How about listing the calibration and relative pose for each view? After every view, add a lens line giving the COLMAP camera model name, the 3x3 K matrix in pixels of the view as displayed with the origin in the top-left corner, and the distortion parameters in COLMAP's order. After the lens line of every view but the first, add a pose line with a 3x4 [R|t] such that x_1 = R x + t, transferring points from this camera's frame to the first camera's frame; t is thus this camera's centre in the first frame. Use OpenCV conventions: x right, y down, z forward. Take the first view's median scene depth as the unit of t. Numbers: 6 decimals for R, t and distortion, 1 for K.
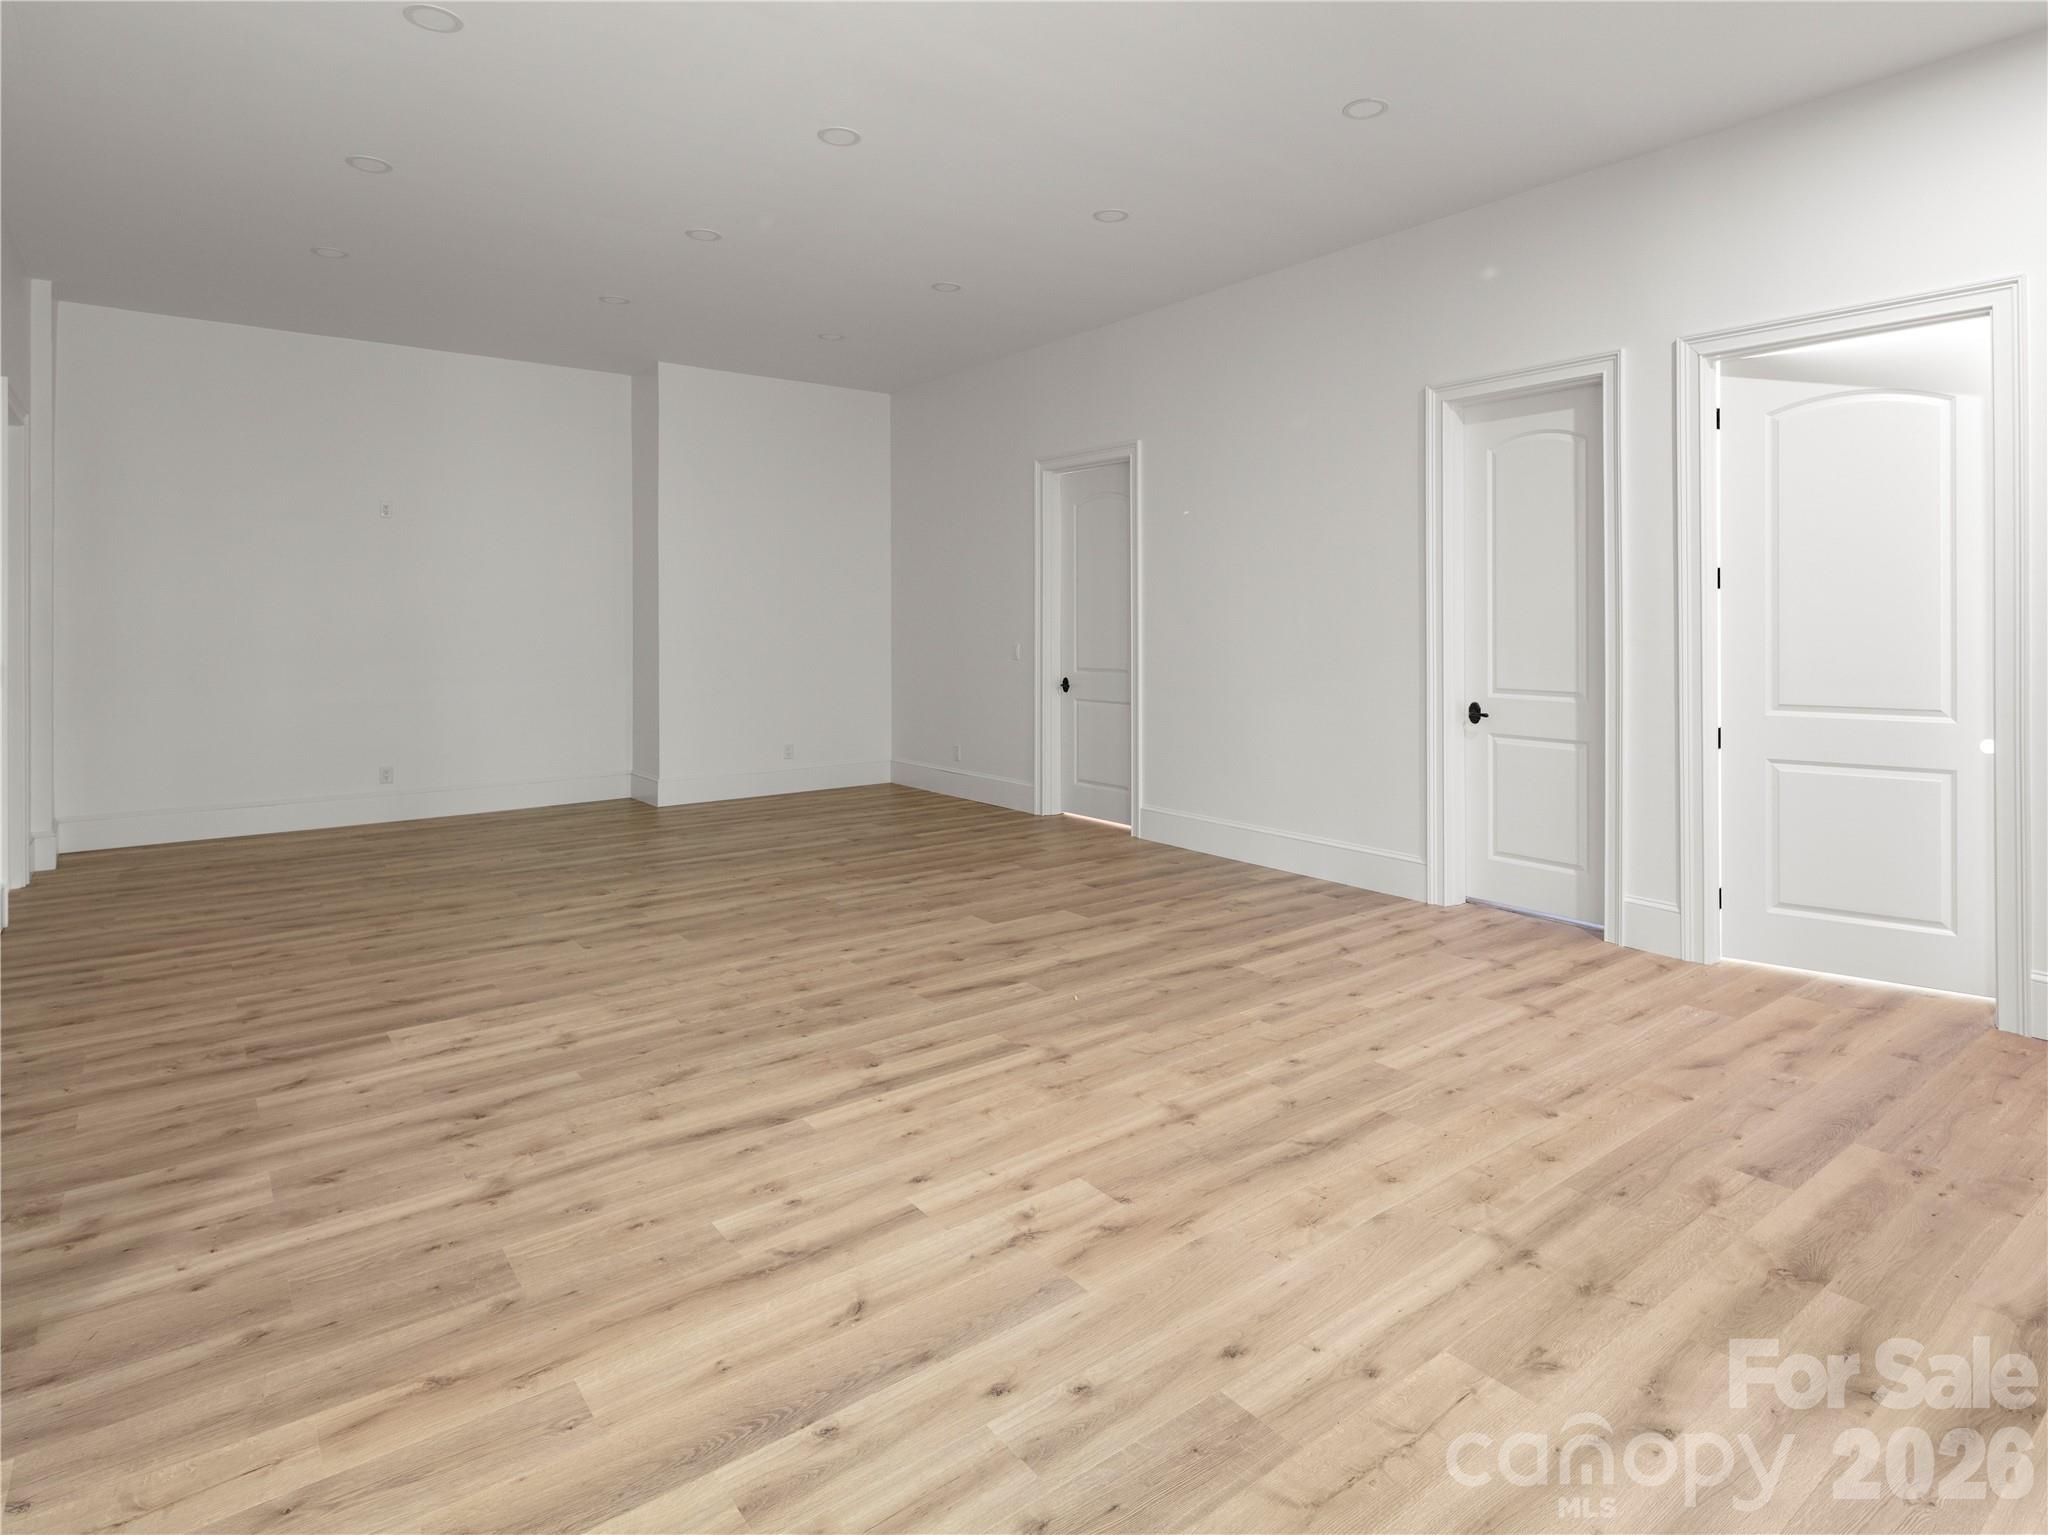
lens RADIAL K [[1176.4, 0, 1029.3], [0, 1176.4, 760.9], [0, 0, 1]] dist [0.001831, -0.002072]
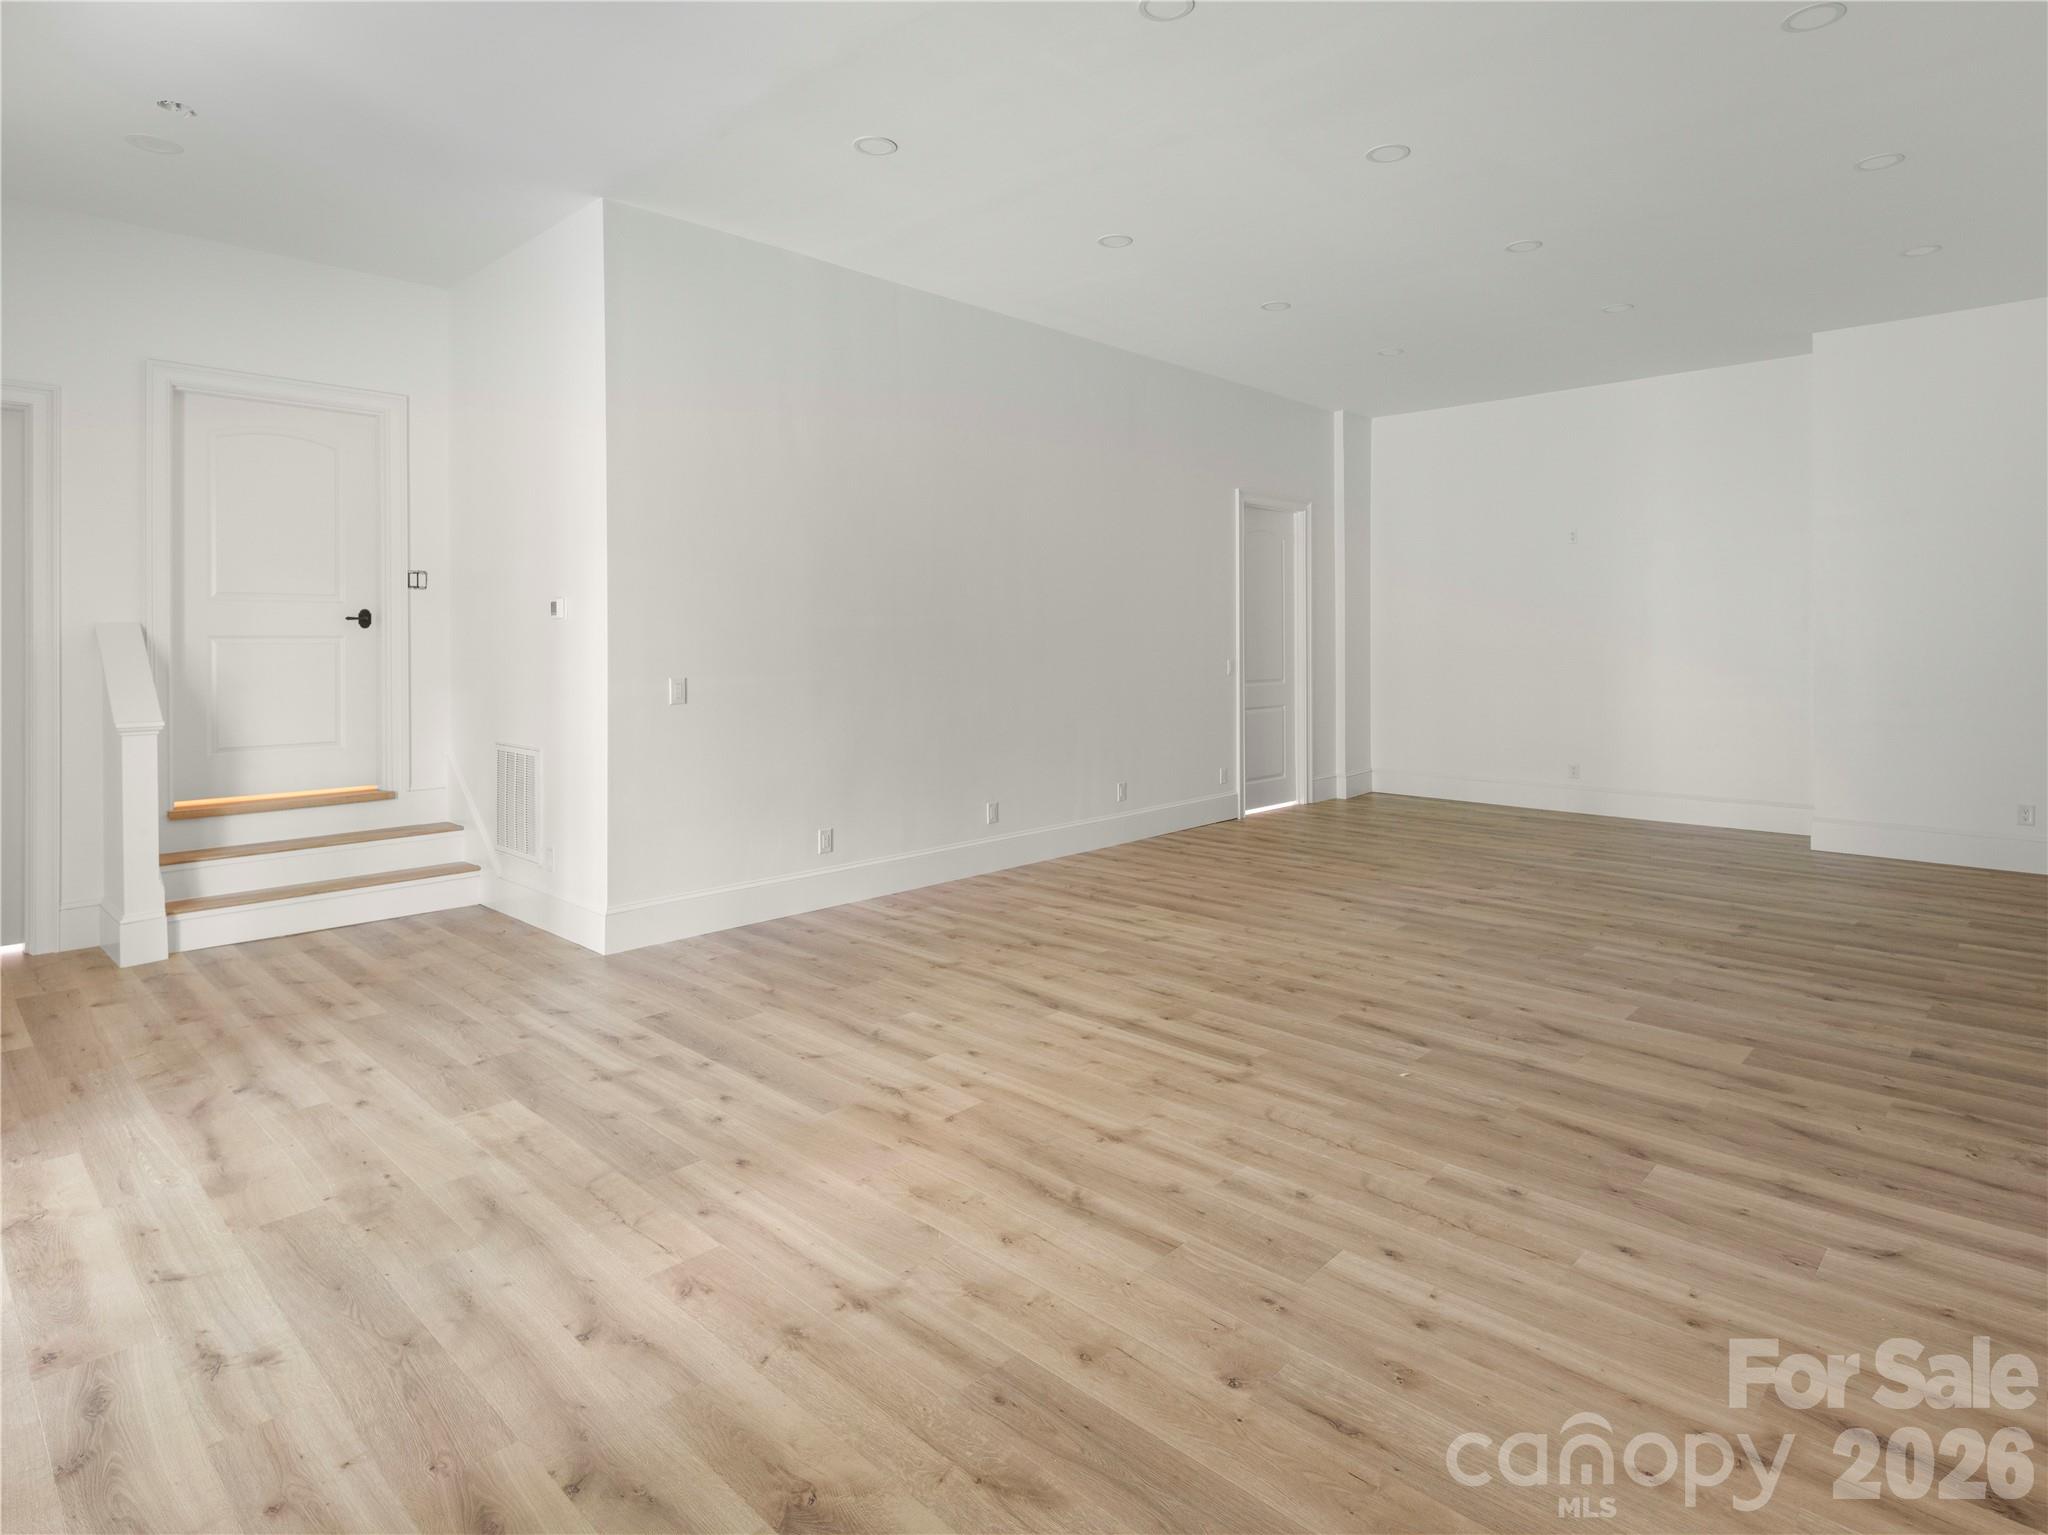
lens RADIAL K [[1121.7, 0, 1024.4], [0, 1121.7, 772.0], [0, 0, 1]] dist [0.006320, -0.005710]
pose [[0.120725, 0.122940, -0.985044, 1.174755], [-0.117018, 0.987145, 0.108861, -0.109796], [0.985765, 0.102125, 0.133559, 0.887226]]
